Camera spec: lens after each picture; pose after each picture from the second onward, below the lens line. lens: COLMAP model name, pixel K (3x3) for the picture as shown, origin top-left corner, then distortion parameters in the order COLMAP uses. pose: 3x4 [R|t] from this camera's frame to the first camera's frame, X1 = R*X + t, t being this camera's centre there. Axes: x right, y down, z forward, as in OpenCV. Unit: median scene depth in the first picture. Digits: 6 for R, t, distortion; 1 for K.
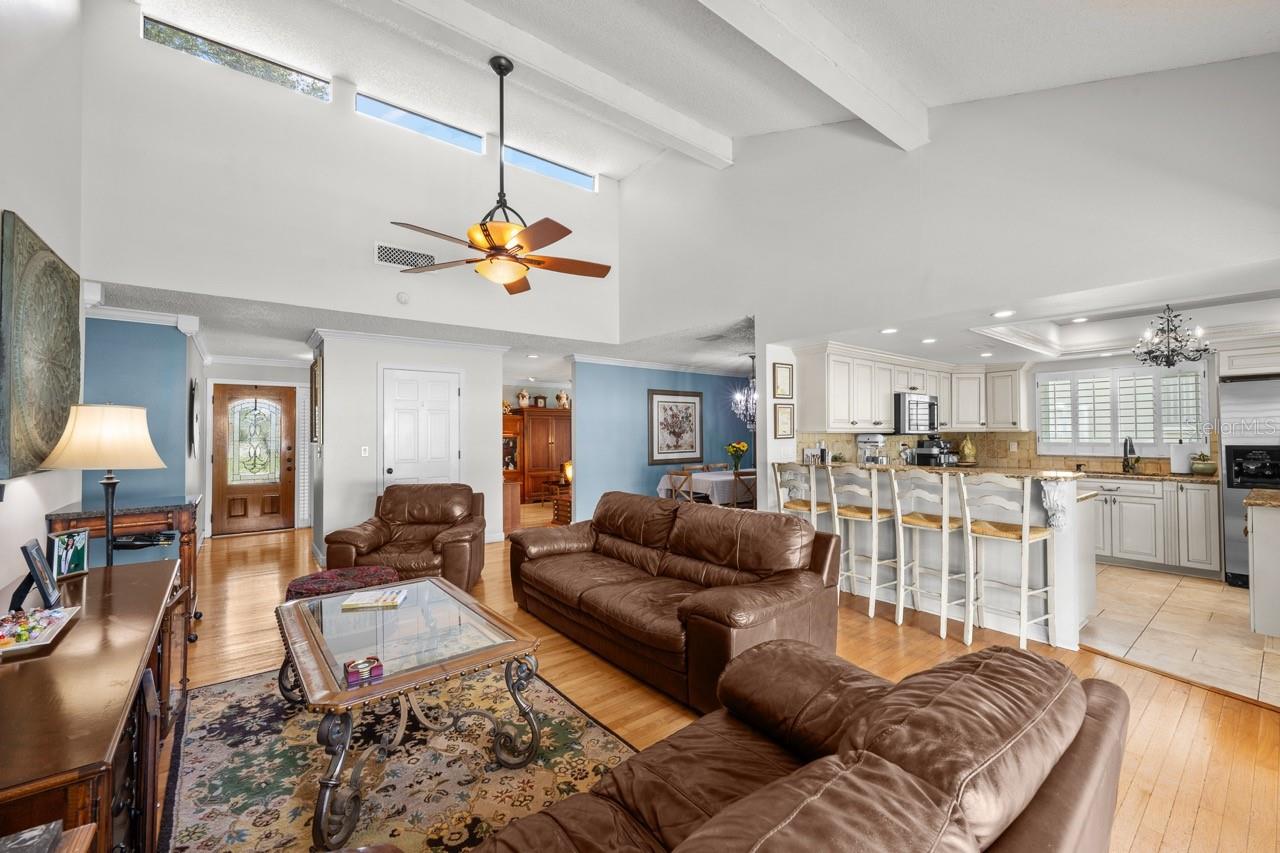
lens RADIAL K [[508.8, 0, 638.0], [0, 508.8, 425.1], [0, 0, 1]] dist [-0.001605, 0.000597]
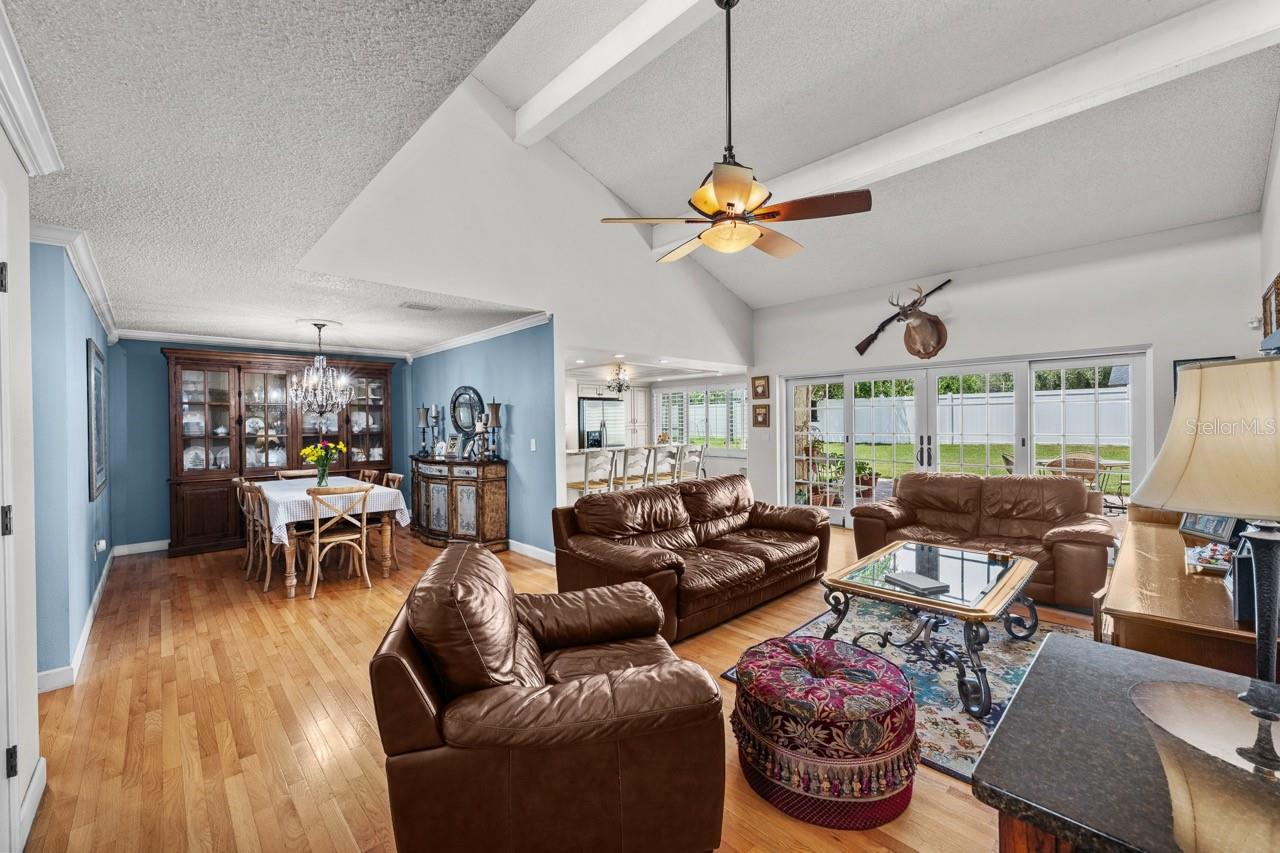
lens RADIAL K [[508.8, 0, 639.9], [0, 508.8, 427.5], [0, 0, 1]] dist [-0.001605, 0.000597]
pose [[-0.094063, -0.006769, 0.995543, -0.726840], [-0.003381, 0.999973, 0.006479, 0.009175], [-0.995560, -0.002756, -0.094084, 0.805438]]
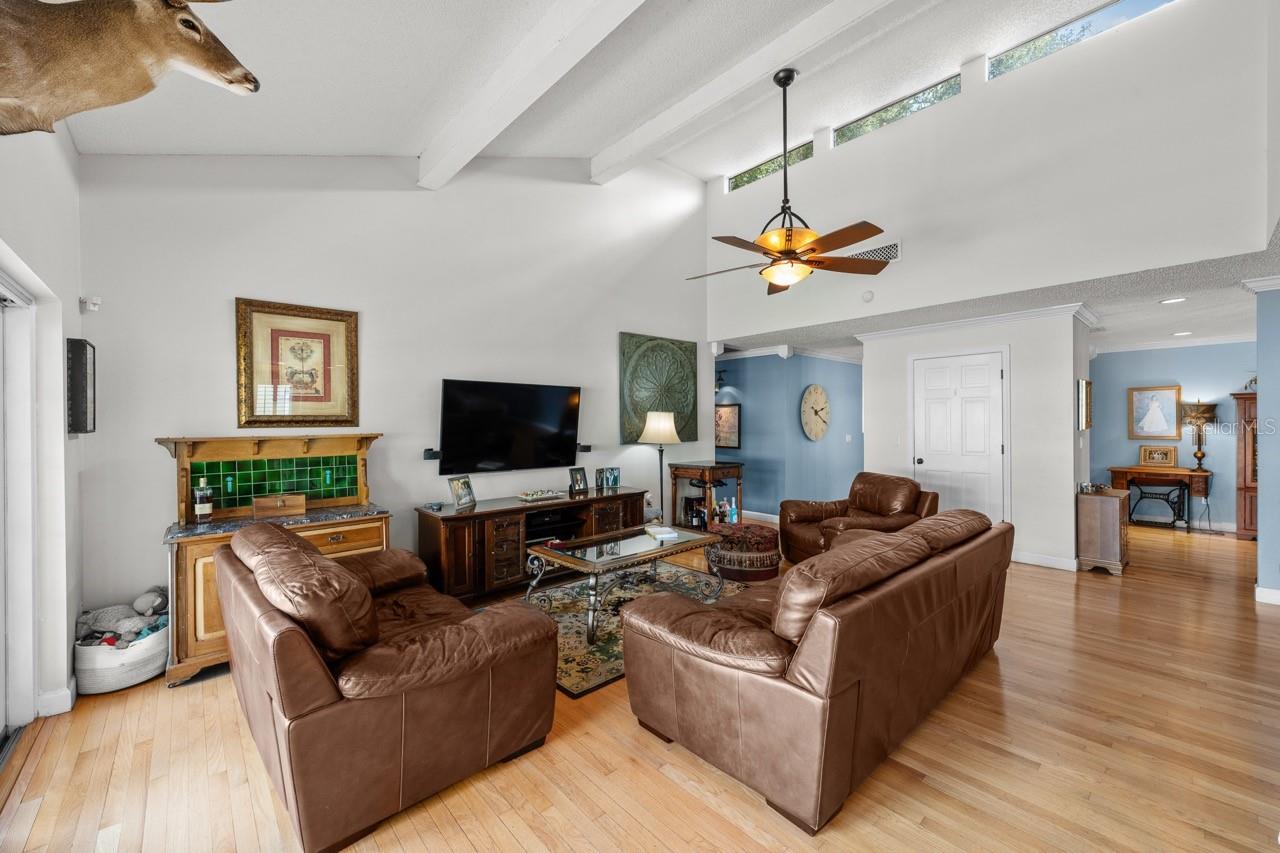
lens RADIAL K [[508.8, 0, 644.0], [0, 508.8, 425.1], [0, 0, 1]] dist [-0.001605, 0.000597]
pose [[0.068180, 0.006339, -0.997653, 0.503951], [0.022241, 0.999722, 0.007872, -0.001639], [0.997425, -0.022725, 0.068020, 0.408332]]
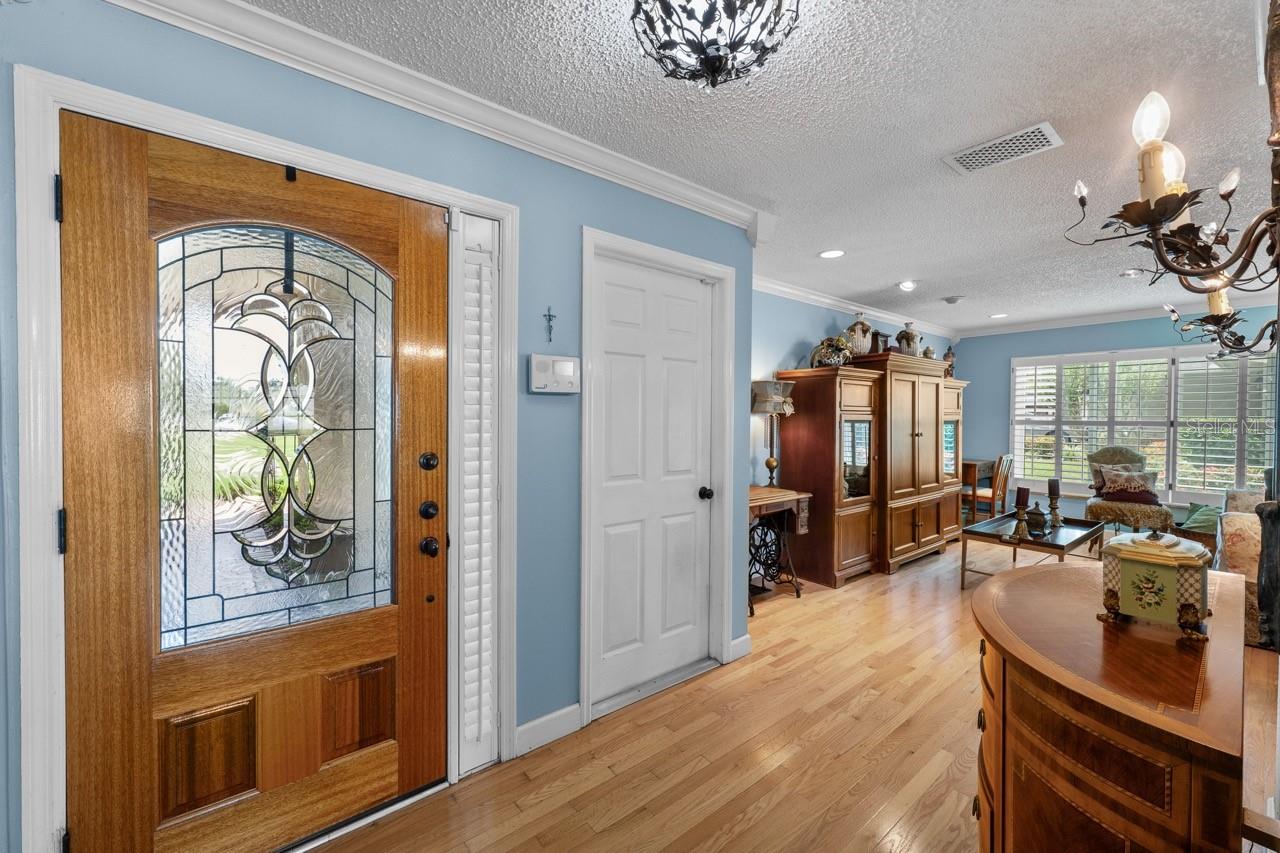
lens RADIAL K [[508.8, 0, 639.0], [0, 508.8, 424.3], [0, 0, 1]] dist [-0.001605, 0.000597]
pose [[0.999771, 0.010269, 0.018766, -0.819541], [-0.010924, 0.999322, 0.035166, 0.025026], [-0.018392, -0.035363, 0.999205, 1.052313]]
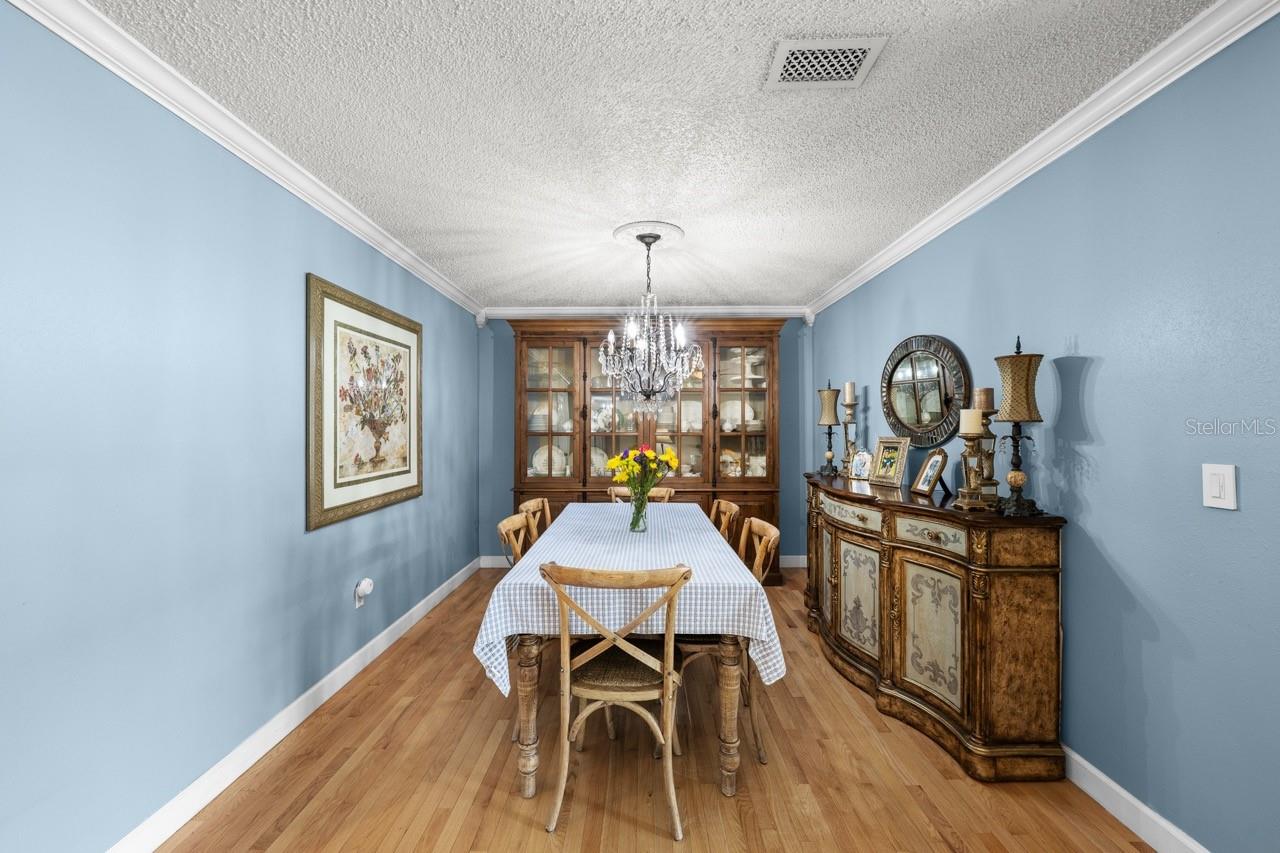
lens RADIAL K [[508.8, 0, 638.8], [0, 508.8, 423.3], [0, 0, 1]] dist [-0.001605, 0.000597]
pose [[0.623826, 0.008671, 0.781515, -0.135278], [-0.013068, 0.999914, -0.000663, 0.021014], [-0.781454, -0.009799, 0.623886, 0.988087]]
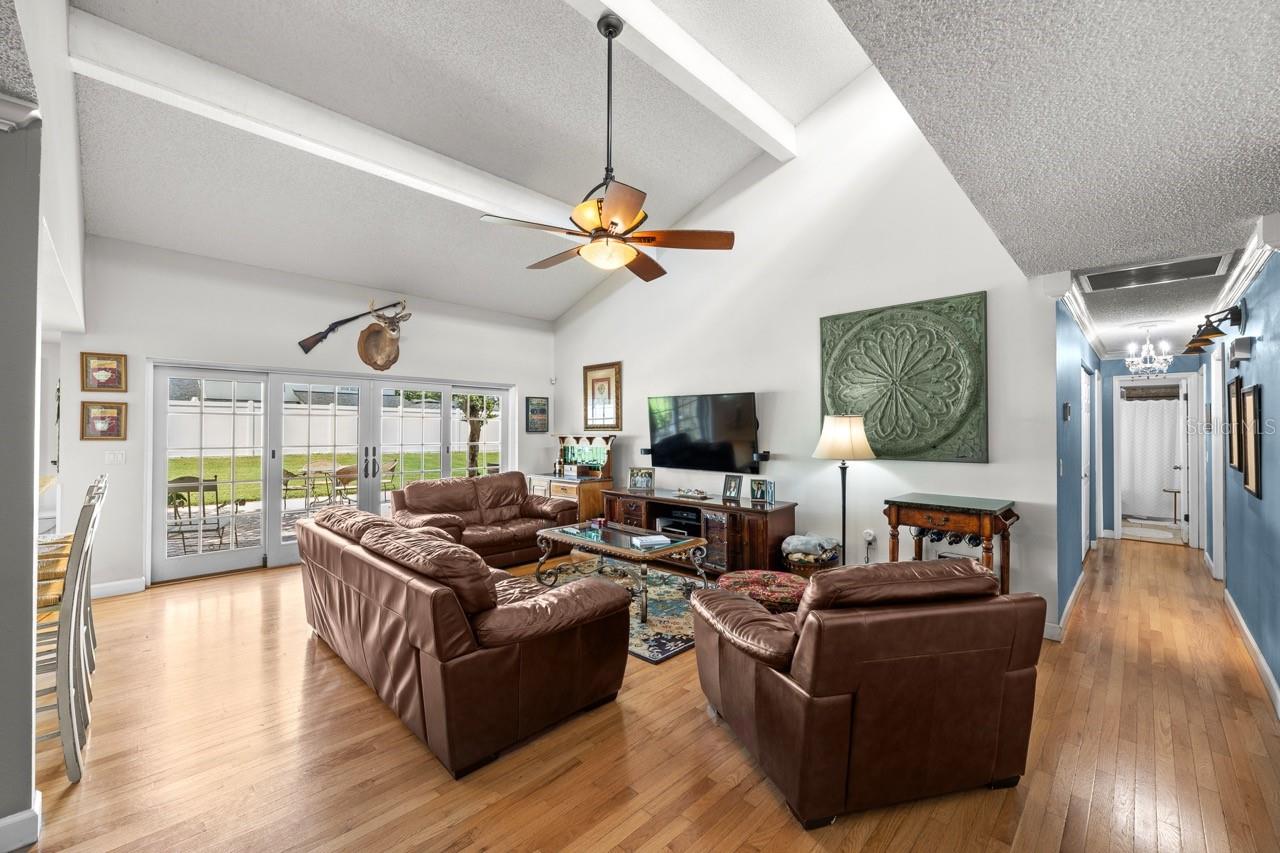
lens RADIAL K [[508.8, 0, 638.1], [0, 508.8, 424.9], [0, 0, 1]] dist [-0.001605, 0.000597]
pose [[-0.992570, -0.001486, -0.121666, -0.138519], [0.001671, 0.999665, -0.025847, 0.013744], [0.121664, -0.025858, -0.992235, 1.235161]]
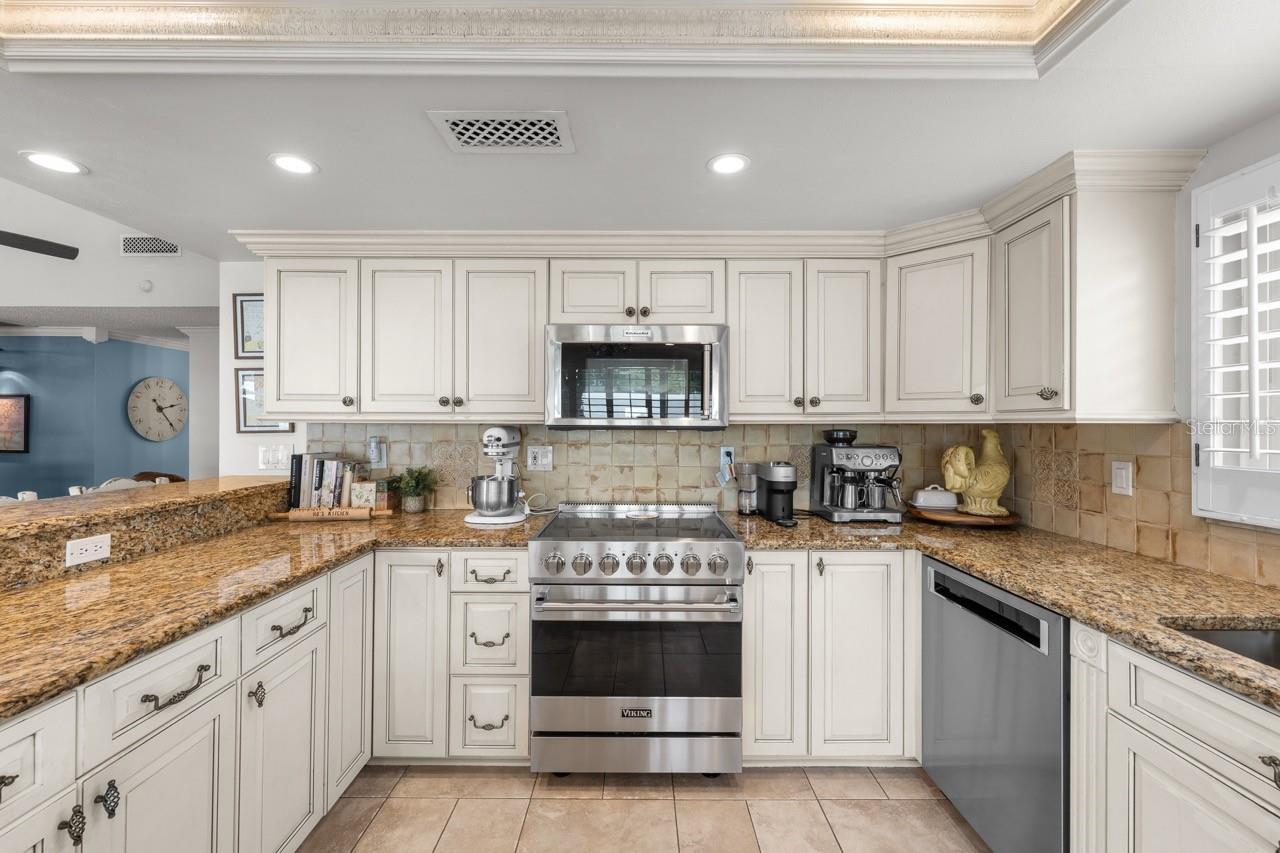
lens RADIAL K [[508.8, 0, 636.7], [0, 508.8, 426.0], [0, 0, 1]] dist [-0.001605, 0.000597]
pose [[0.788366, 0.007538, -0.615160, 0.820317], [0.003169, 0.999862, 0.016314, 0.010375], [0.615198, -0.014812, 0.788234, 0.721728]]
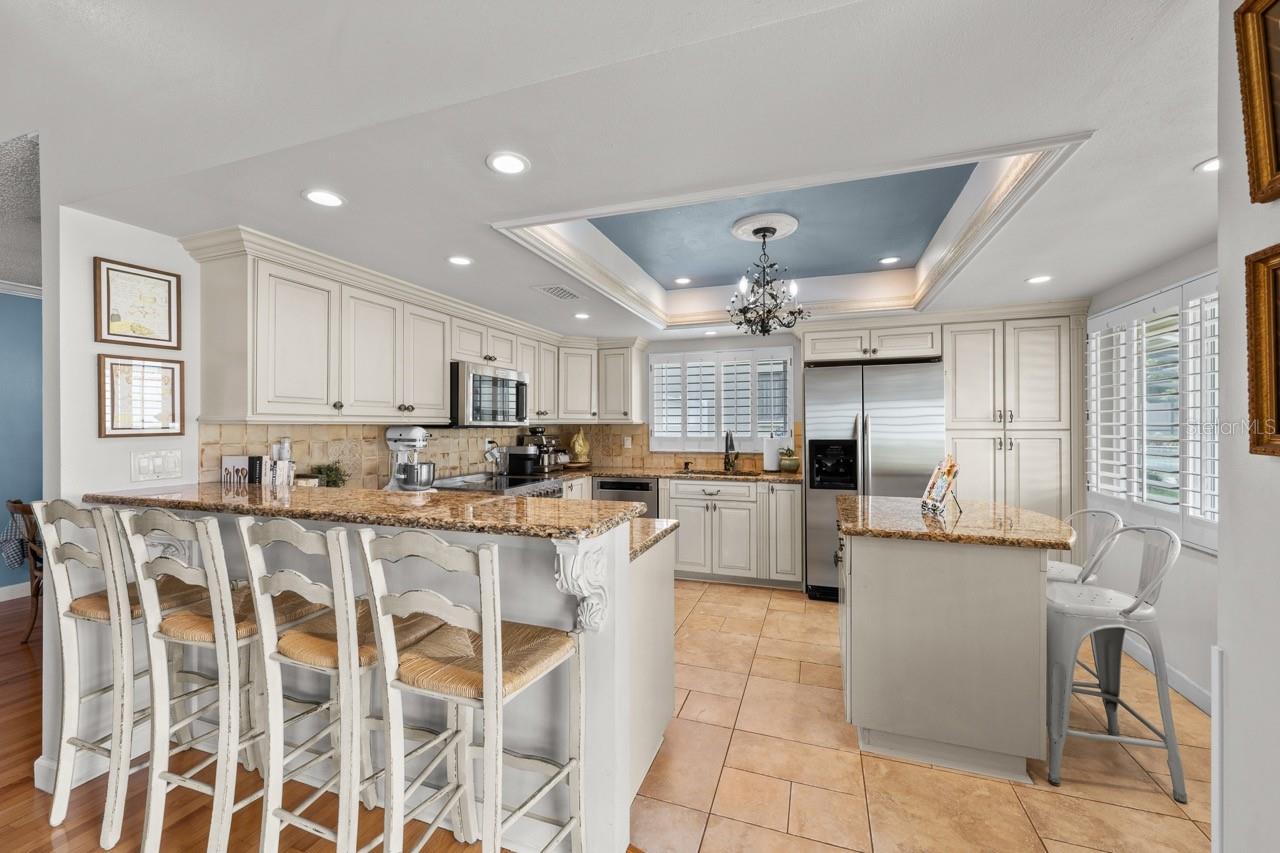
lens RADIAL K [[508.8, 0, 638.3], [0, 508.8, 426.6], [0, 0, 1]] dist [-0.001605, 0.000597]
pose [[0.843894, 0.000601, 0.536510, 0.365024], [-0.009238, 0.999867, 0.013410, 0.007132], [-0.536431, -0.016272, 0.843787, 0.348110]]
